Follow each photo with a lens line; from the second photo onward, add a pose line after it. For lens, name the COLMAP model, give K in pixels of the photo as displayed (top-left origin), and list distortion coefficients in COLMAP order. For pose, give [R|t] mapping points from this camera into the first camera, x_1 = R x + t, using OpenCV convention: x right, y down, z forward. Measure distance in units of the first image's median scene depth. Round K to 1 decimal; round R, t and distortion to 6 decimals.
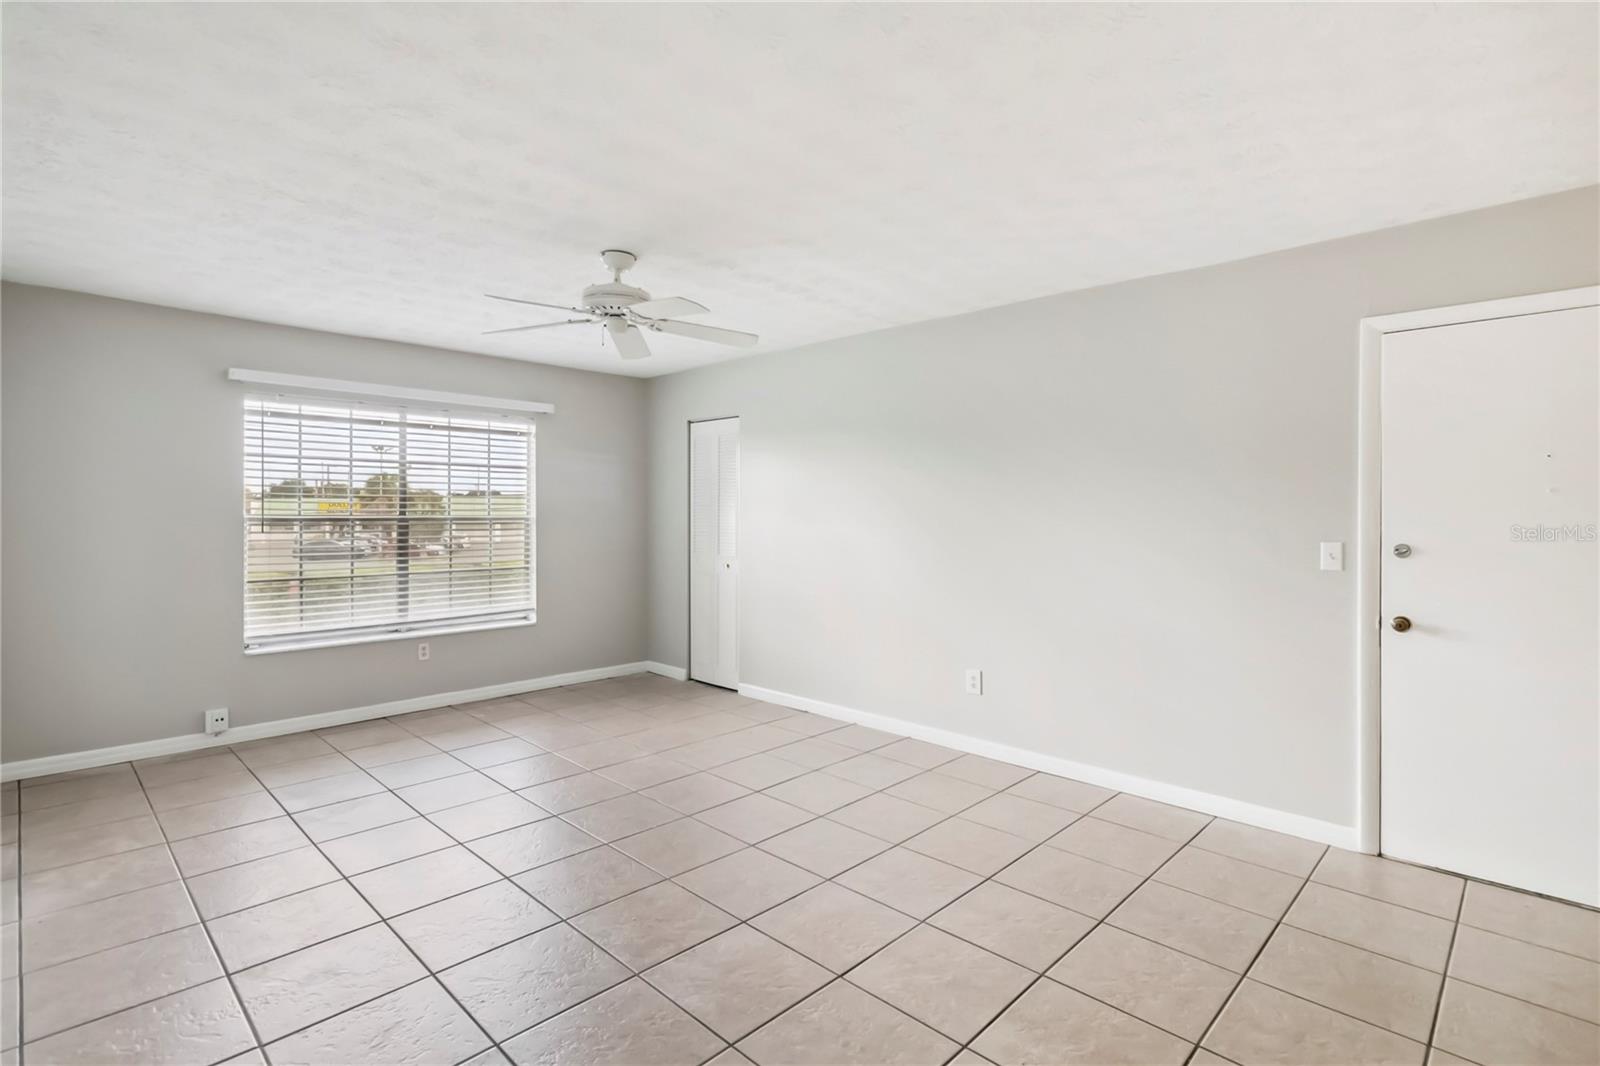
lens RADIAL K [[754.6, 0, 792.3], [0, 754.6, 524.2], [0, 0, 1]] dist [0.000223, 0.000198]
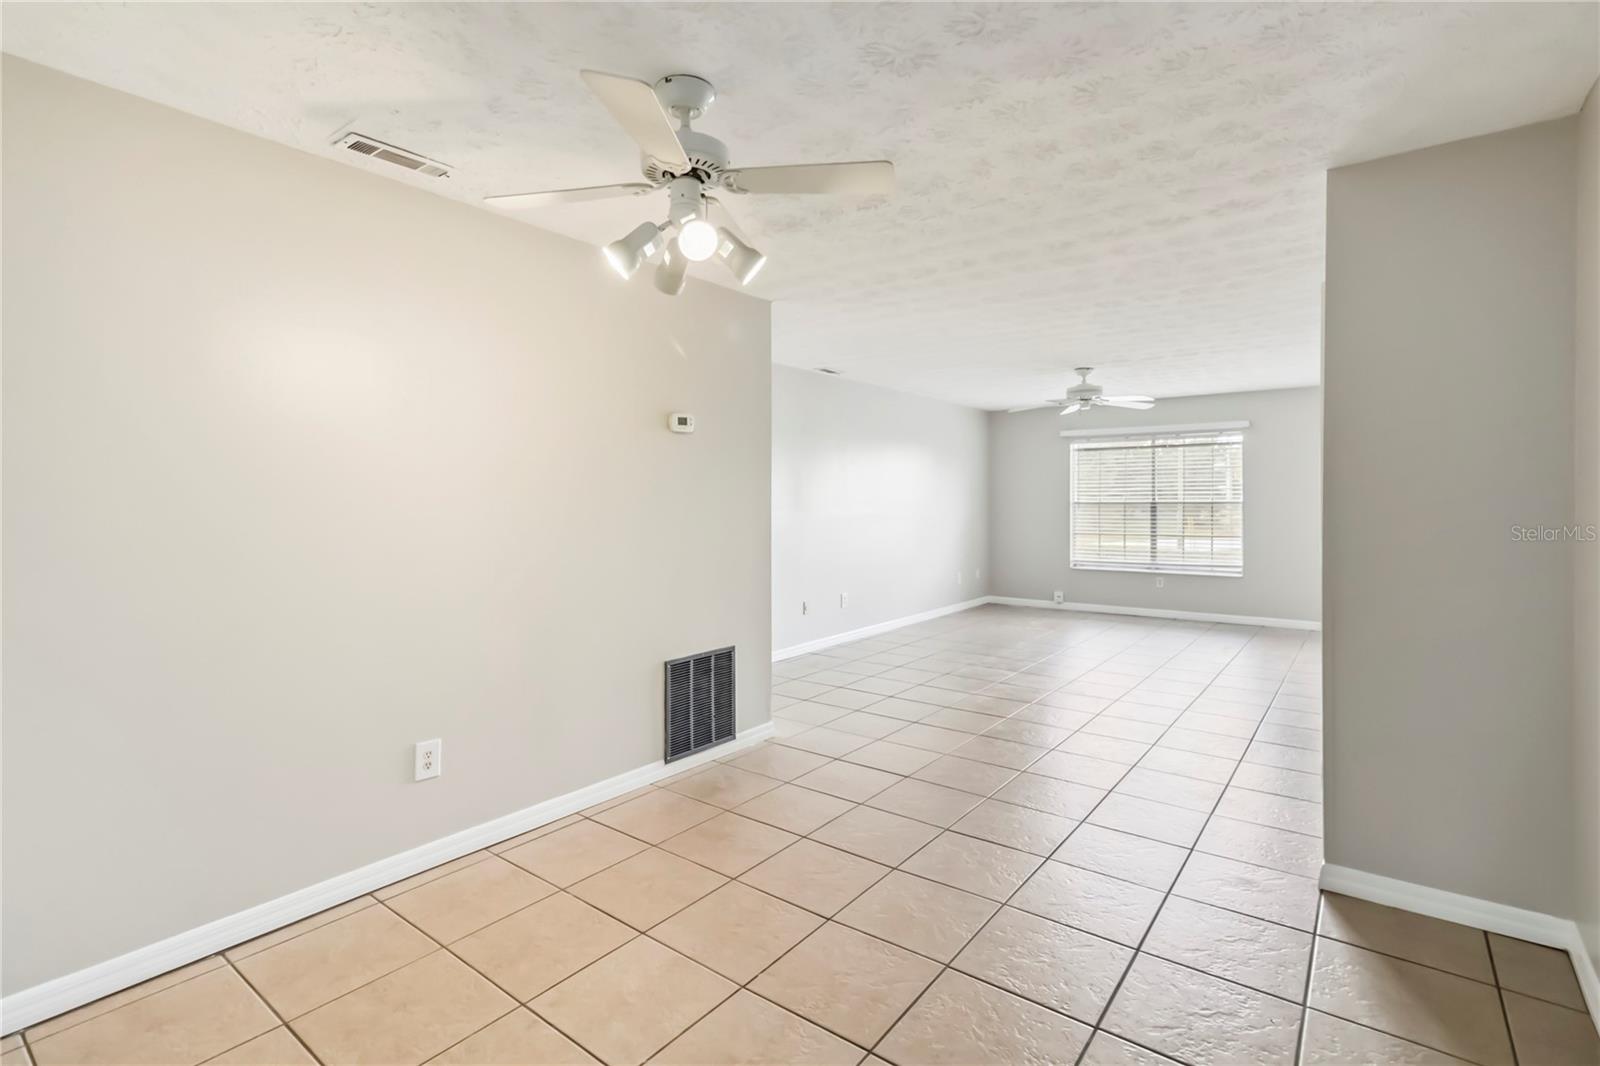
lens RADIAL K [[761.2, 0, 812.9], [0, 761.2, 500.3], [0, 0, 1]] dist [-0.000059, 0.000516]
pose [[0.134433, -0.003426, -0.990917, 1.072038], [-0.011313, 0.999924, -0.004992, 0.005005], [0.990858, 0.011881, 0.134384, 0.016137]]
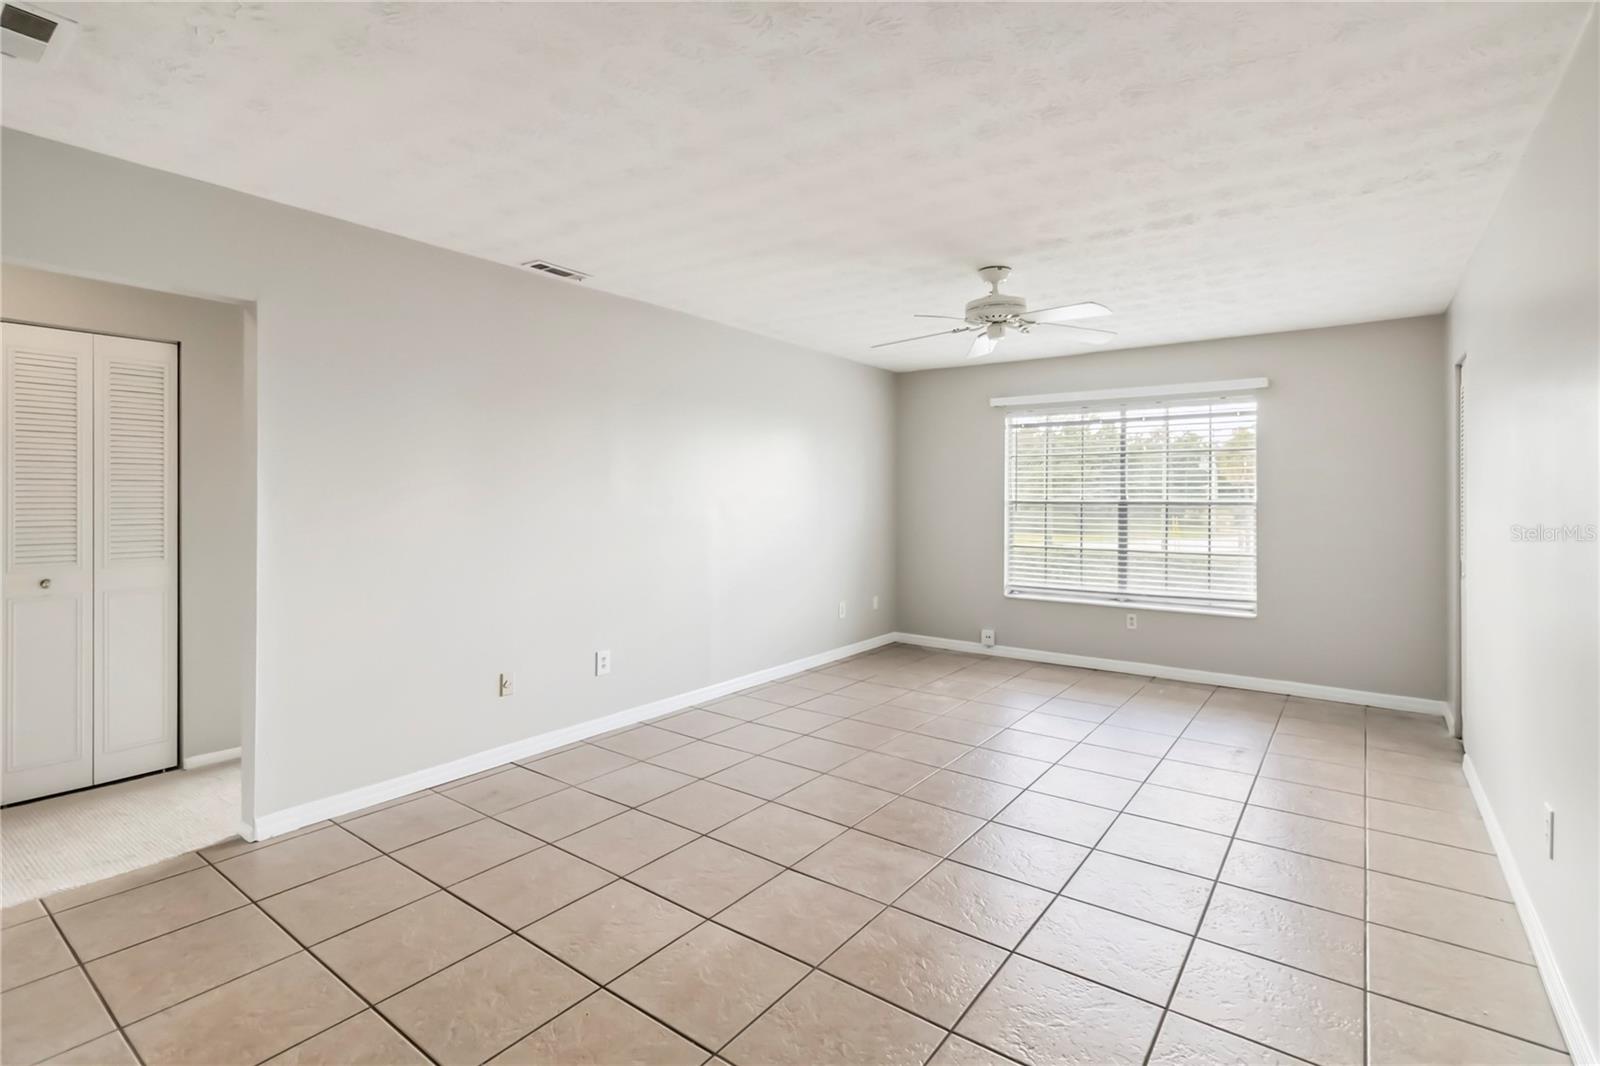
lens RADIAL K [[761.2, 0, 812.9], [0, 761.2, 500.3], [0, 0, 1]] dist [-0.000059, 0.000516]
pose [[0.148437, -0.000435, -0.988922, 0.559156], [-0.017141, 0.999849, -0.003012, 0.000891], [0.988773, 0.017398, 0.148407, 0.363355]]
